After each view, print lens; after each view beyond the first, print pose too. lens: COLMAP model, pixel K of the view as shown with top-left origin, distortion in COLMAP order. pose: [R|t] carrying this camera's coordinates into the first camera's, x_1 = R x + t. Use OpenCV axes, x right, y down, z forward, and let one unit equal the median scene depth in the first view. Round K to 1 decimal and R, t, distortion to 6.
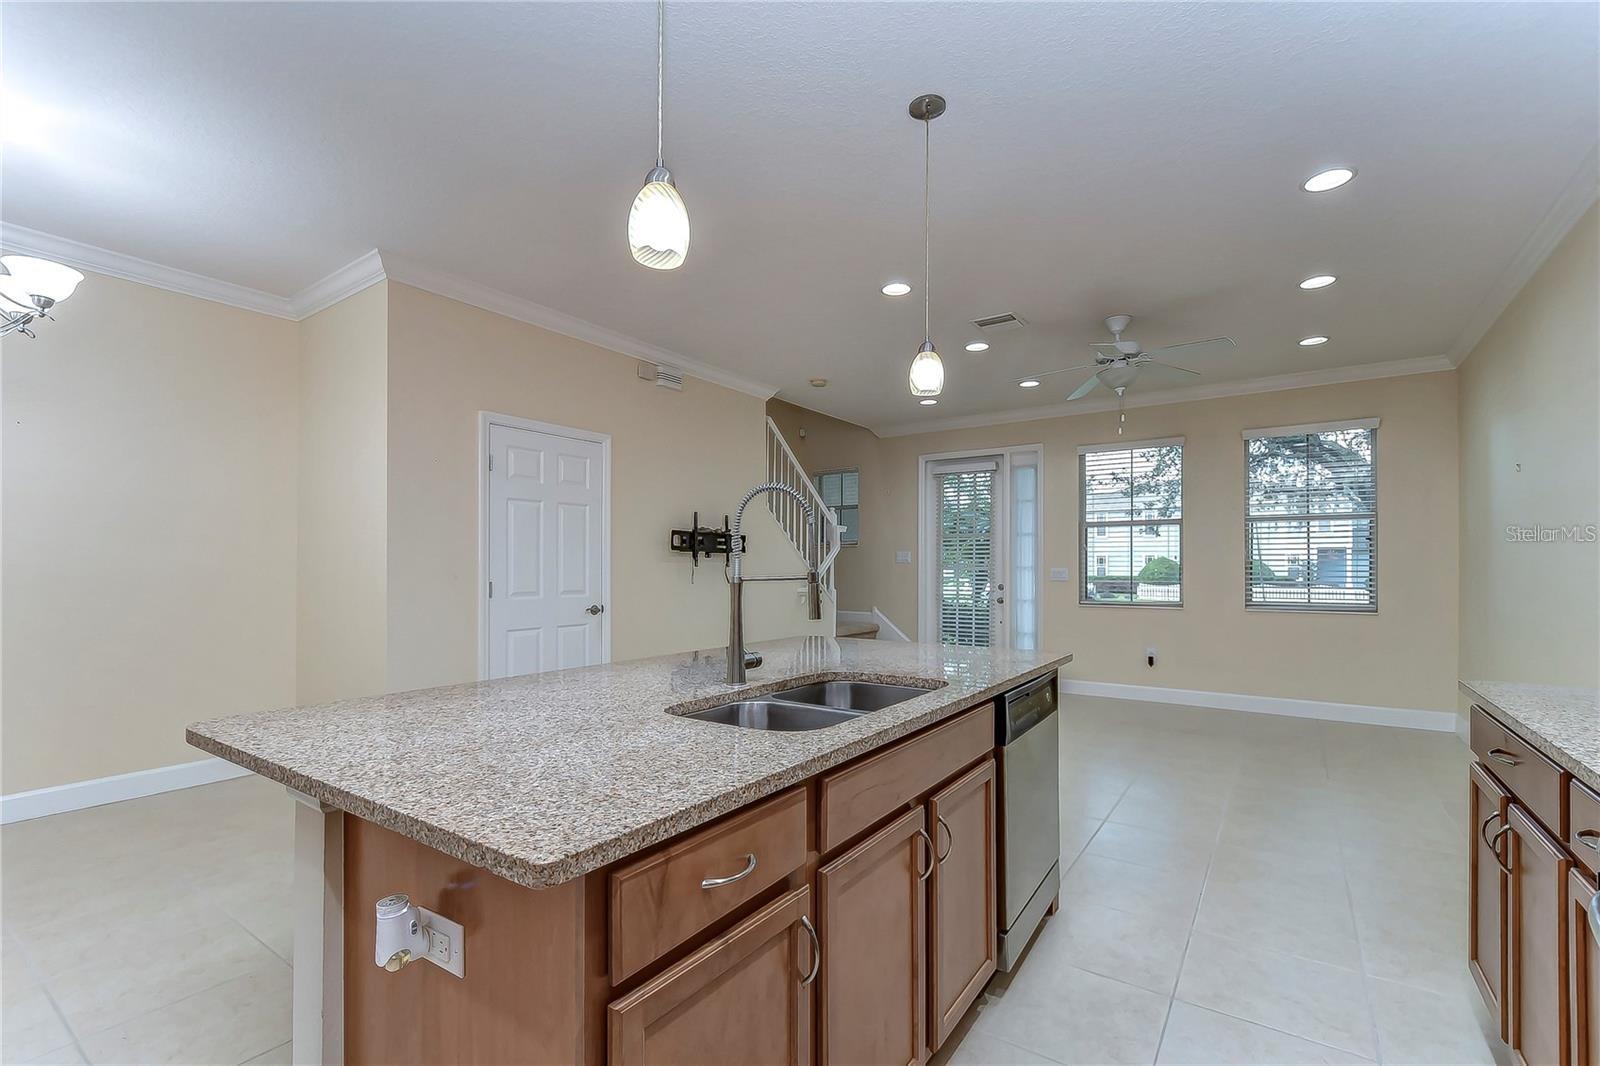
lens RADIAL K [[694.6, 0, 801.6], [0, 694.6, 544.8], [0, 0, 1]] dist [-0.000731, -0.000167]
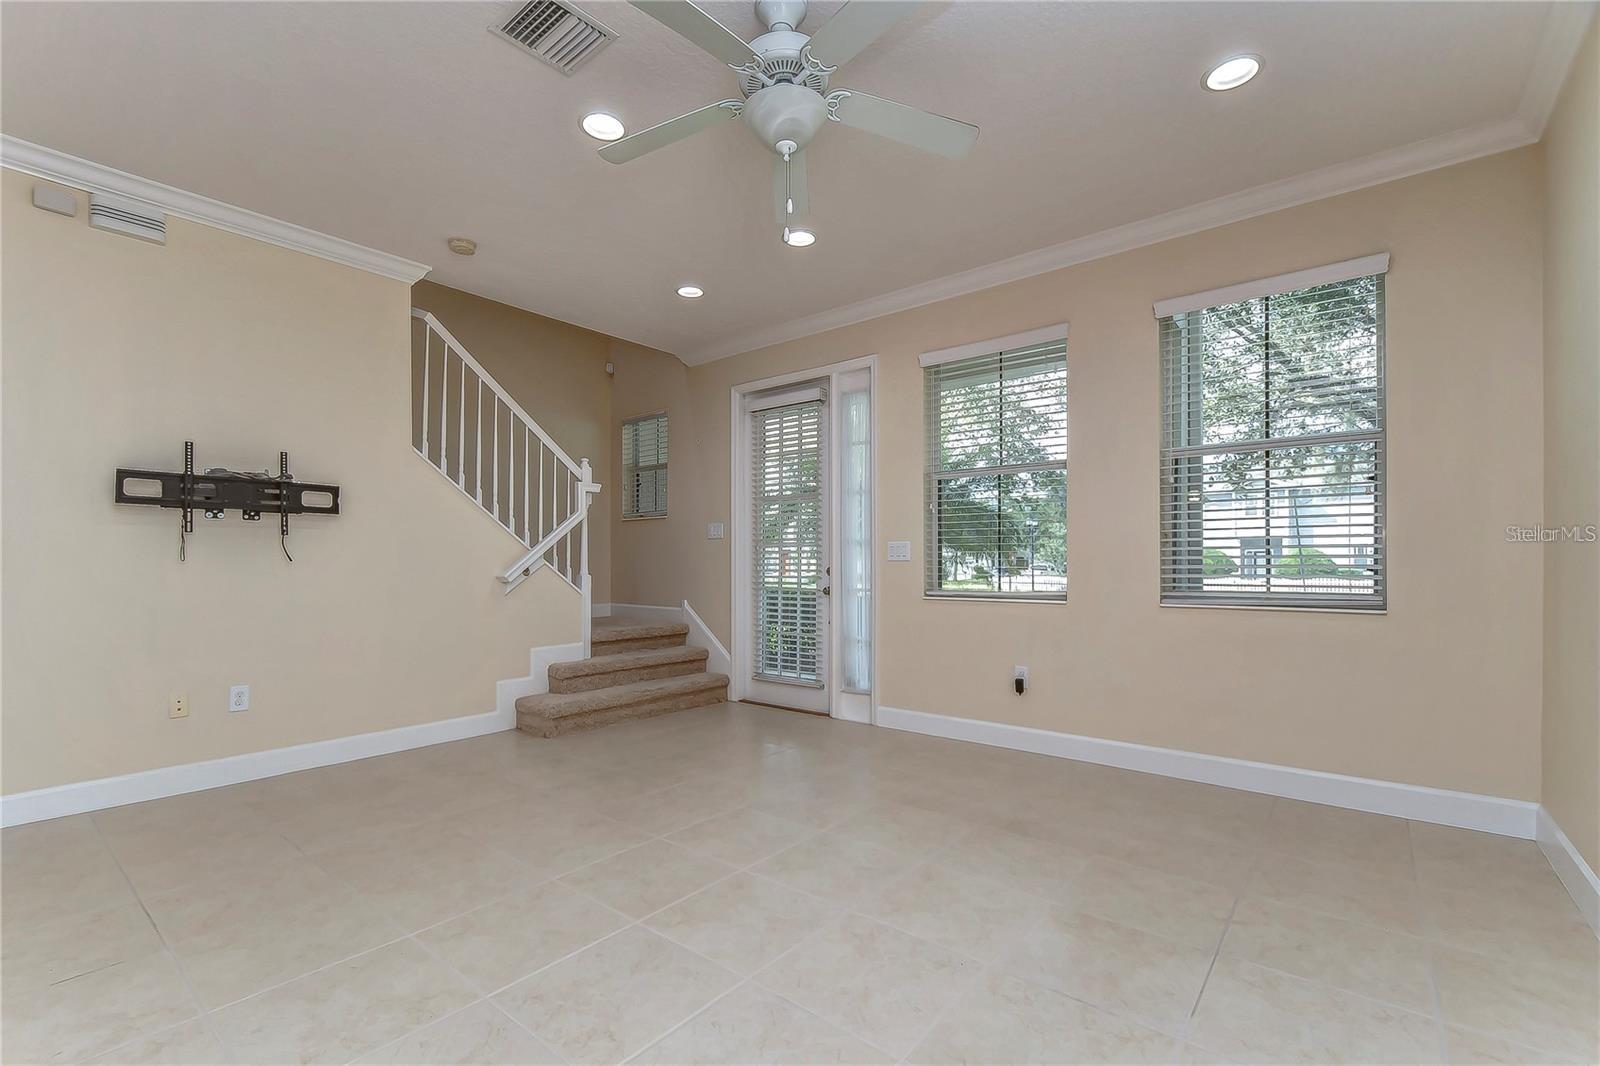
lens RADIAL K [[694.6, 0, 798.9], [0, 694.6, 545.3], [0, 0, 1]] dist [-0.000731, -0.000167]
pose [[0.997363, -0.005807, -0.072348, 0.318865], [0.006363, 0.999952, 0.007460, 0.031225], [0.072301, -0.007901, 0.997352, 0.329028]]
